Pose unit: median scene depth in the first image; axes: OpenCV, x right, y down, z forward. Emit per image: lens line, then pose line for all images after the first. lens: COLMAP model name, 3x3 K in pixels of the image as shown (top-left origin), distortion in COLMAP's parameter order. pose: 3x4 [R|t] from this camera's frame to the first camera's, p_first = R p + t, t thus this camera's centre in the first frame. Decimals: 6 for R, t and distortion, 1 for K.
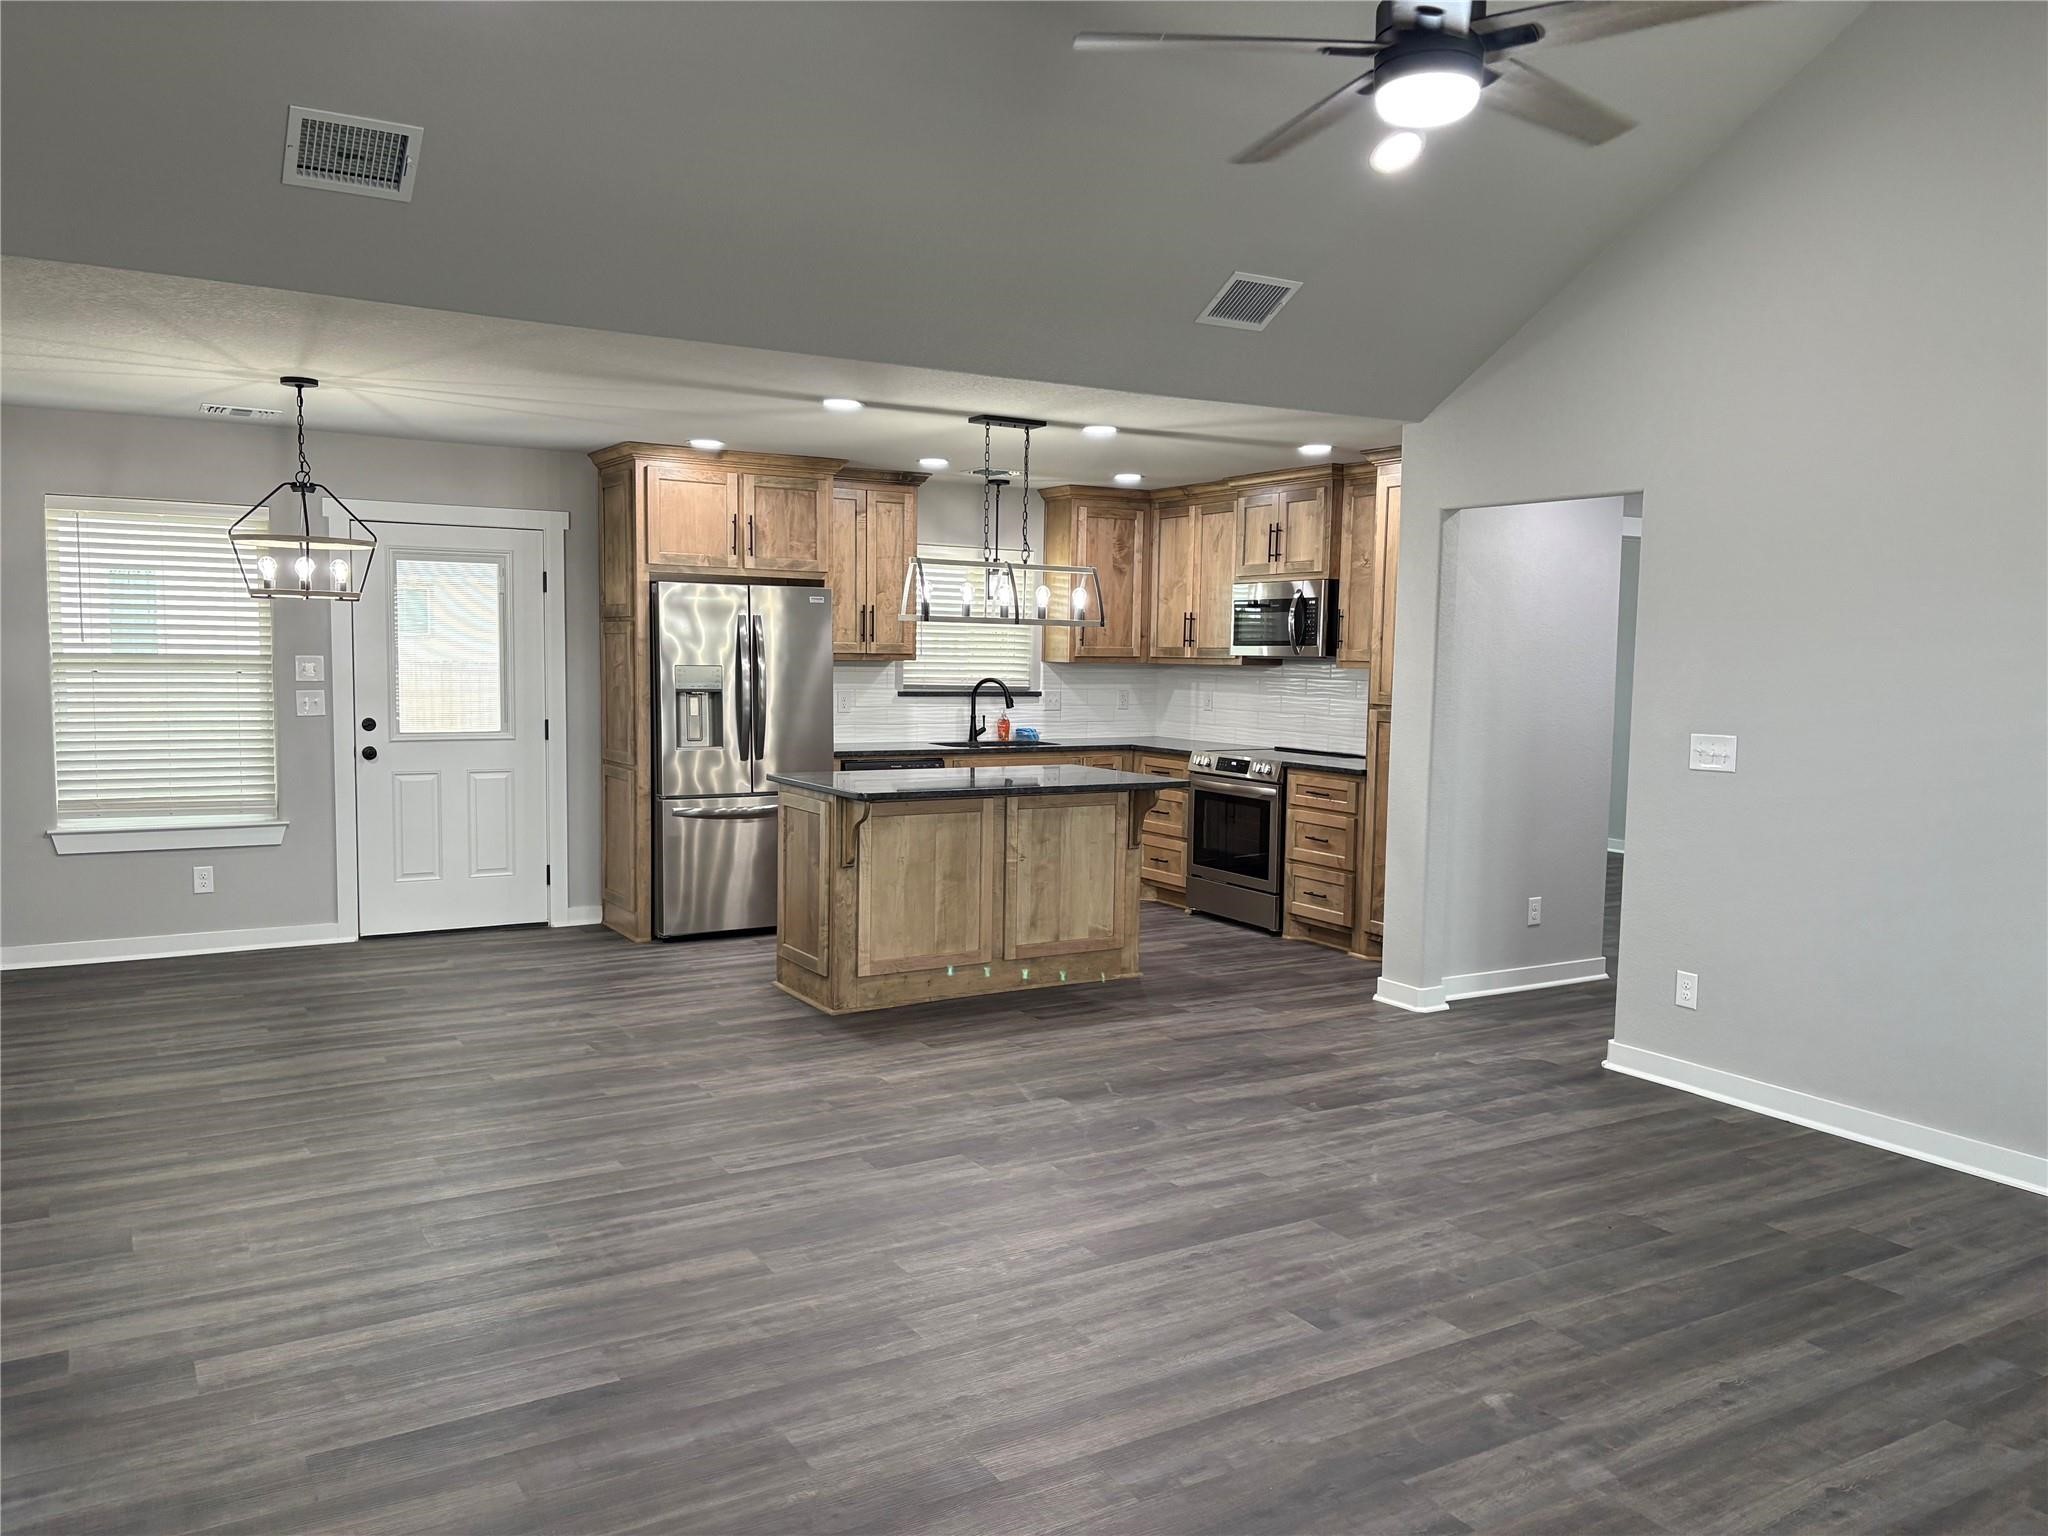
lens RADIAL K [[1545.9, 0, 1025.4], [0, 1545.9, 779.7], [0, 0, 1]] dist [0.006728, 0.000061]
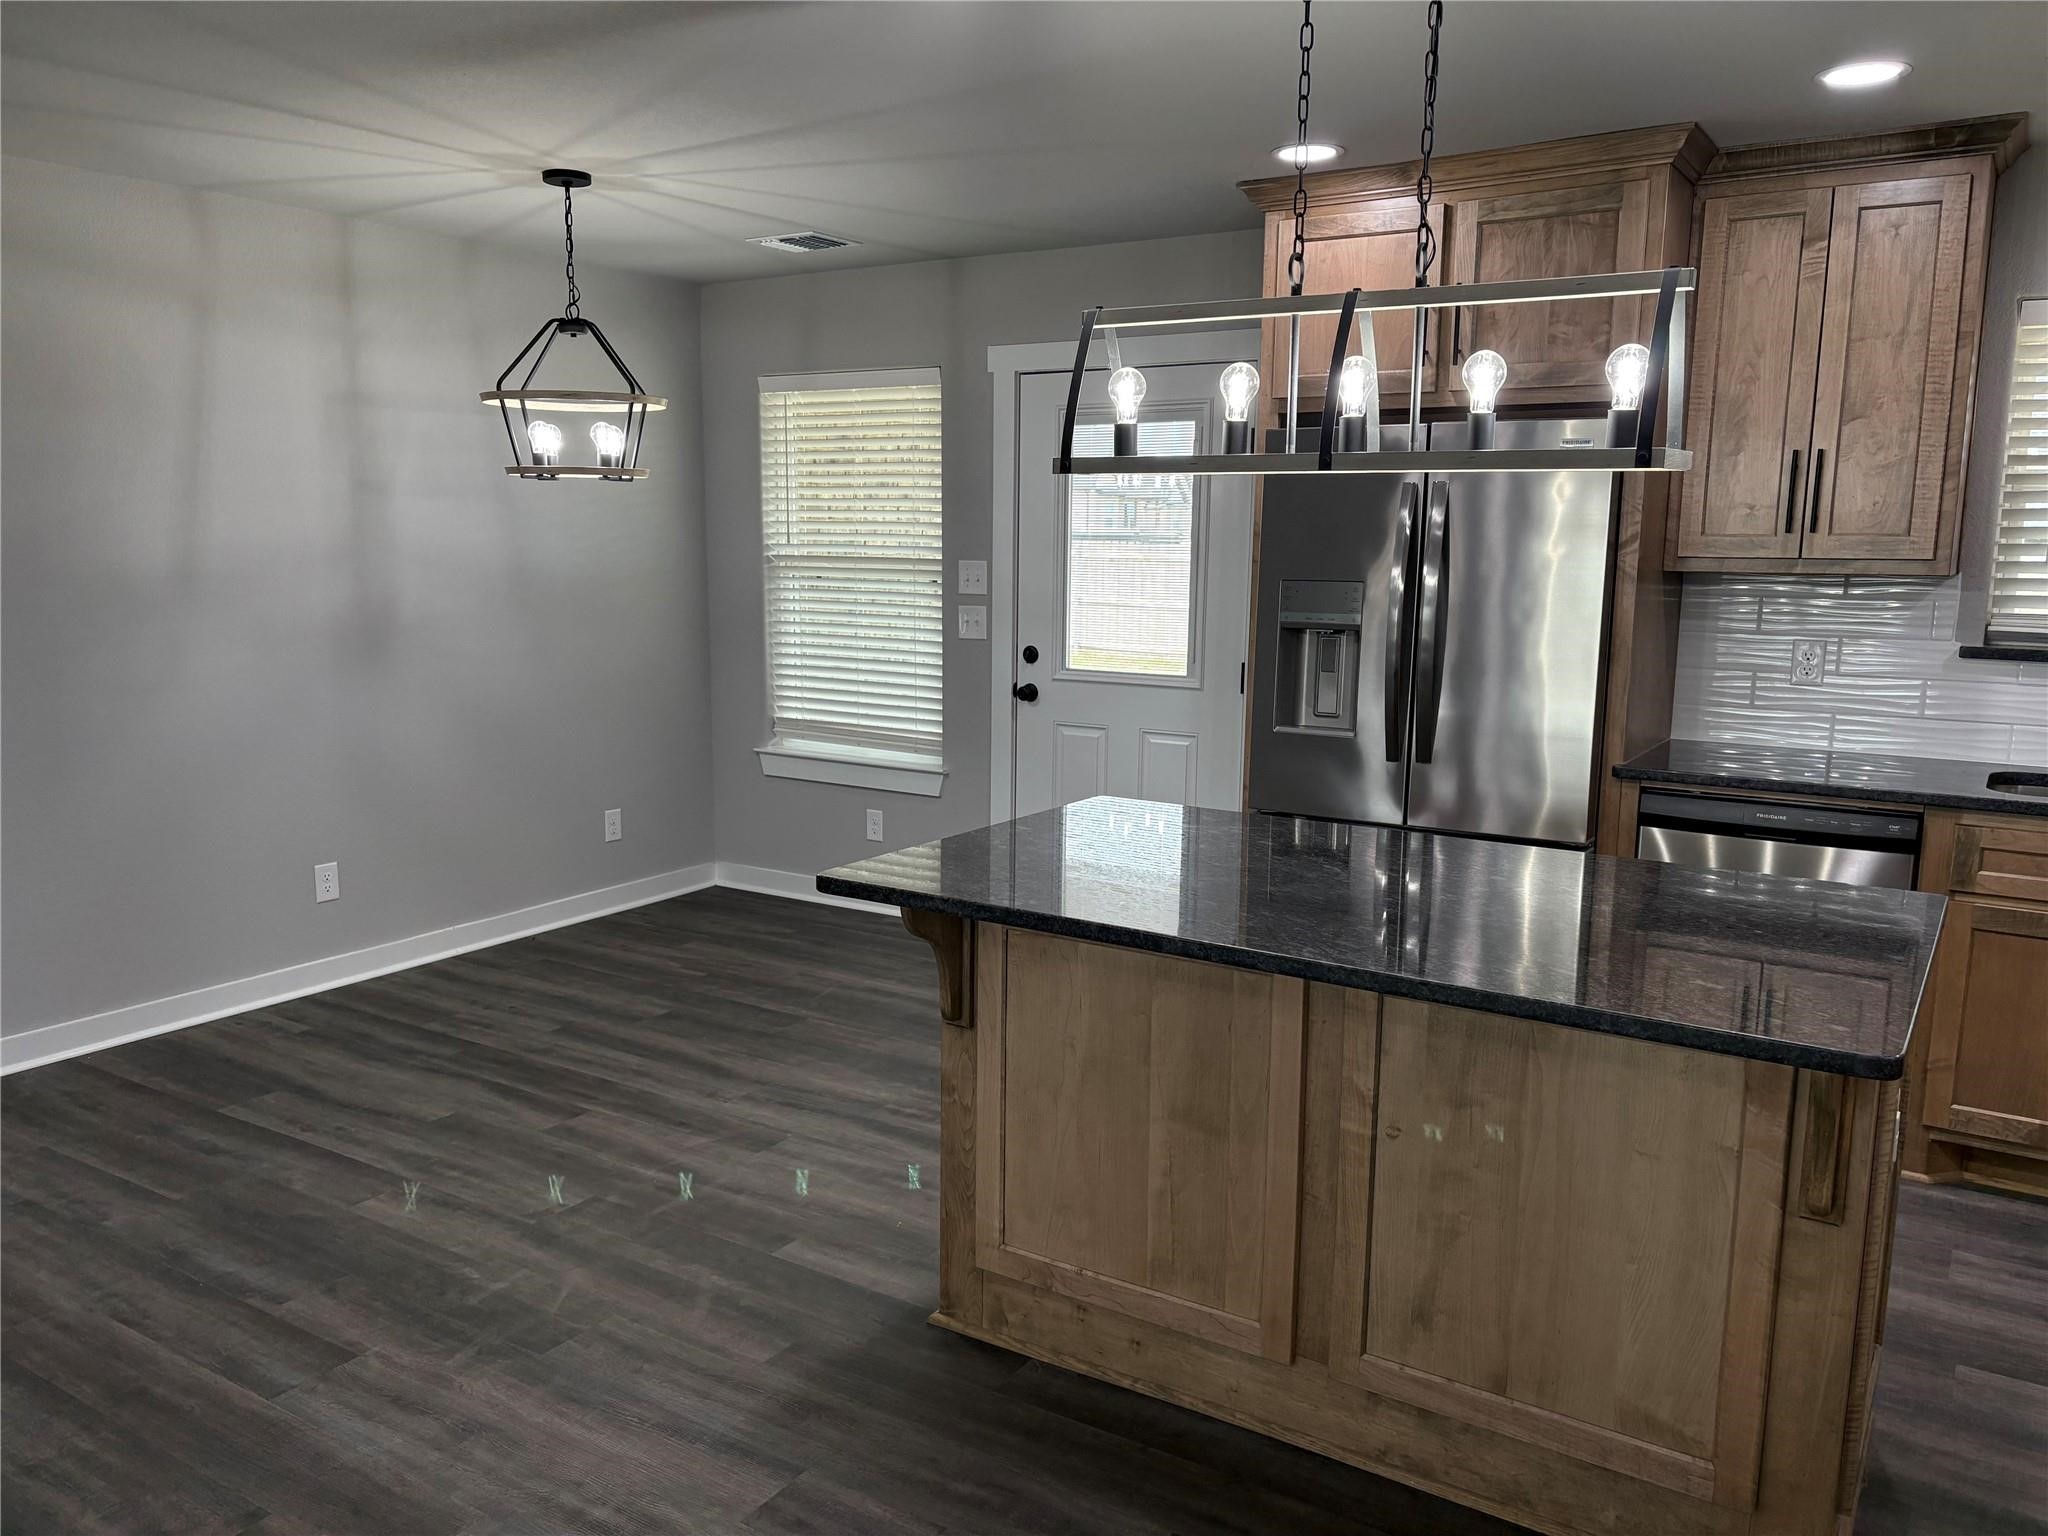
lens RADIAL K [[1522.3, 0, 1028.0], [0, 1522.3, 782.4], [0, 0, 1]] dist [0.008806, -0.002657]
pose [[0.434873, 0.131114, -0.890896, 0.220337], [-0.078417, 0.991099, 0.107583, -0.050062], [0.897071, 0.023077, 0.441283, 0.637149]]
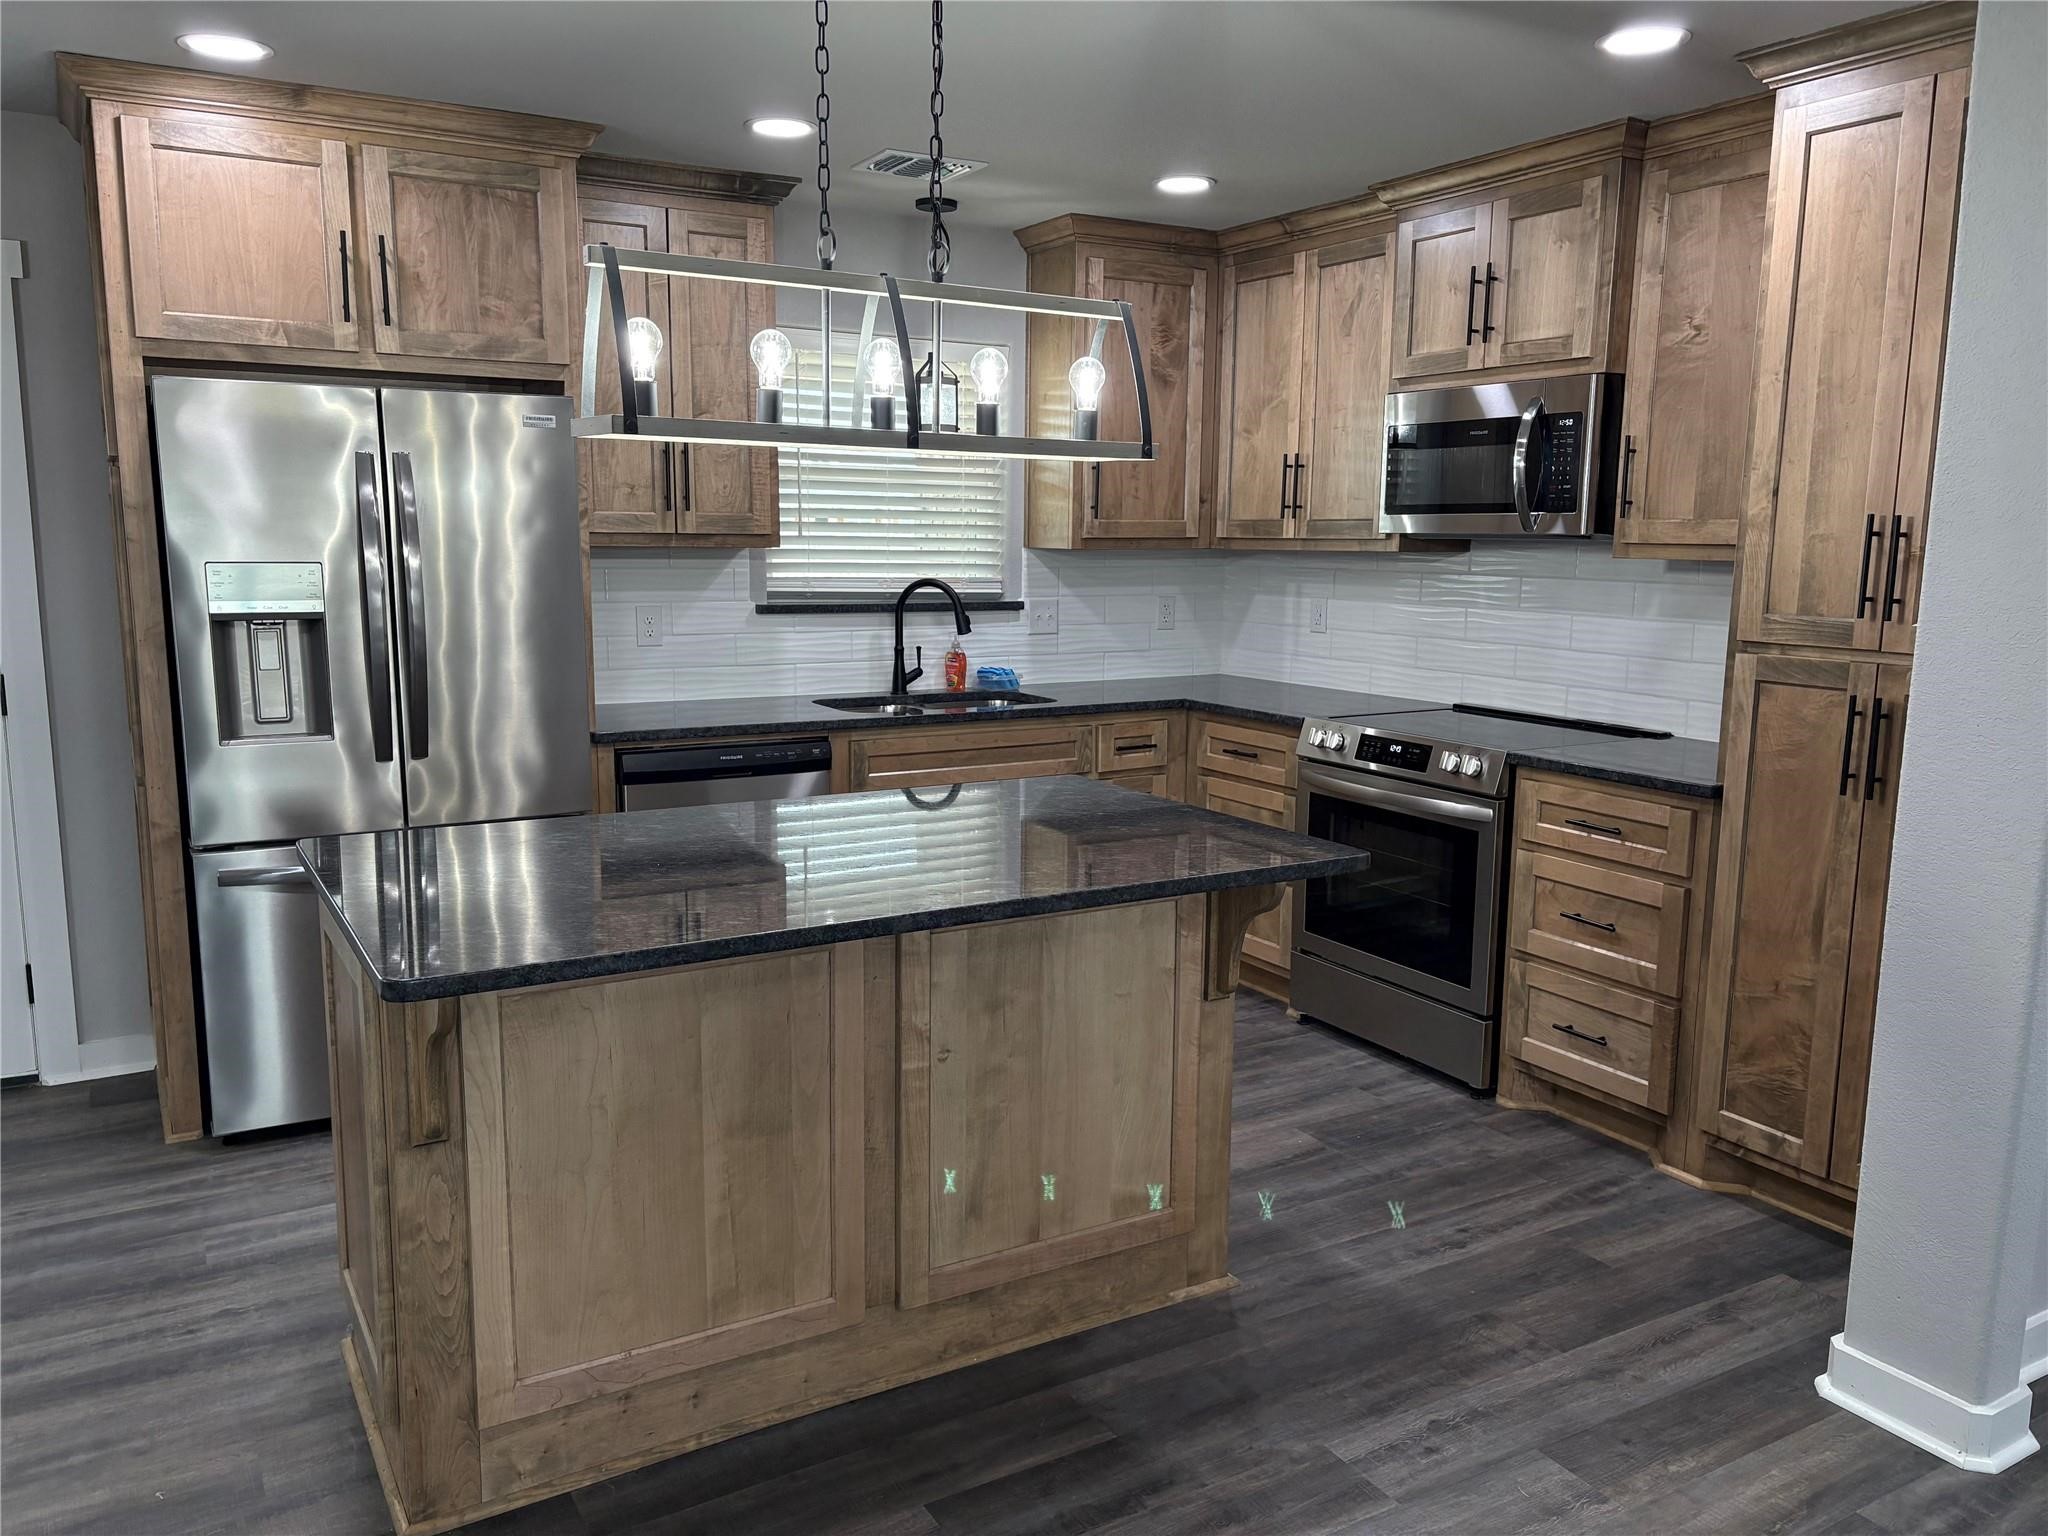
lens RADIAL K [[1545.9, 0, 1025.4], [0, 1545.9, 779.7], [0, 0, 1]] dist [0.006728, 0.000061]
pose [[0.999938, -0.004972, -0.009917, 0.019270], [0.005704, 0.997153, 0.075192, -0.040529], [0.009515, -0.075243, 0.997120, 0.509503]]
